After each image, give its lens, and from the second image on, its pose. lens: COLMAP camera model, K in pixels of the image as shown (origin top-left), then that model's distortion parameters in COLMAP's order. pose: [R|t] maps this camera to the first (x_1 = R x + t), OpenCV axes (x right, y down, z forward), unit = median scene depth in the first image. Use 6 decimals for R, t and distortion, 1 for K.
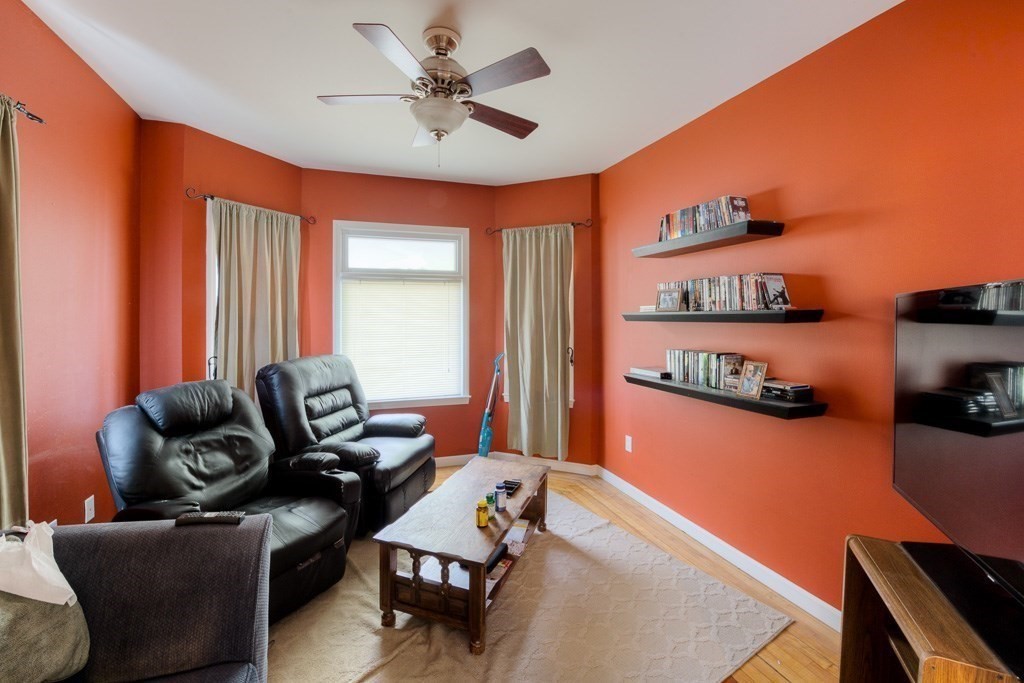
lens RADIAL K [[437.8, 0, 513.1], [0, 437.8, 302.2], [0, 0, 1]] dist [-0.019682, -0.000257]
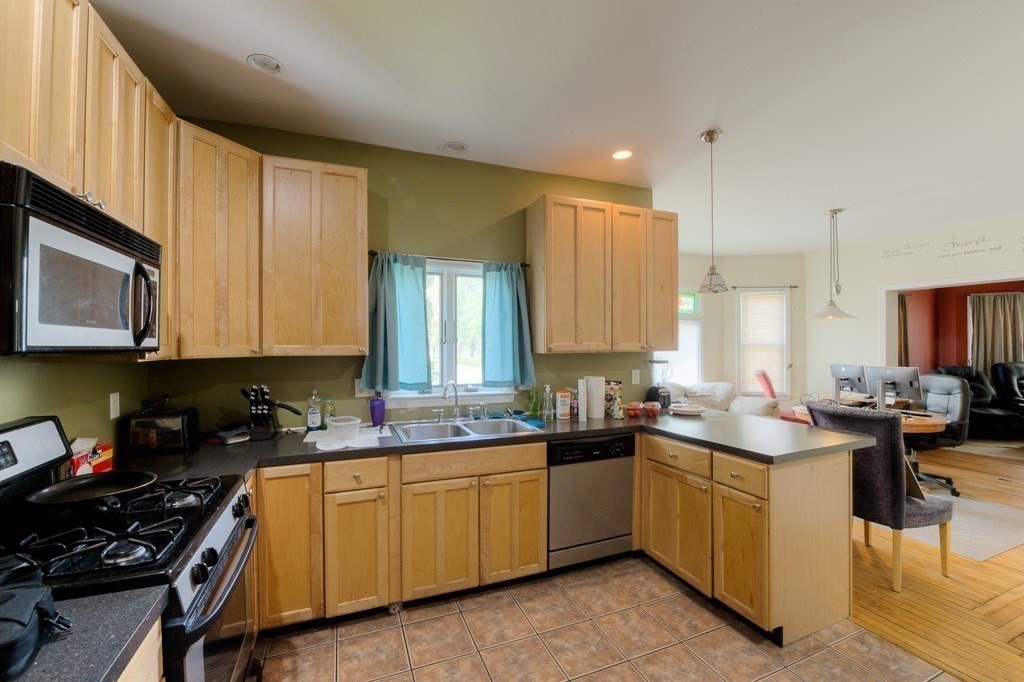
lens RADIAL K [[424.3, 0, 502.3], [0, 424.3, 344.1], [0, 0, 1]] dist [-0.019782, -0.000077]
pose [[0.026088, 0.002604, -0.999656, 1.473345], [0.037316, 0.999297, 0.003577, -0.061278], [0.998963, -0.037396, 0.025973, -1.597227]]
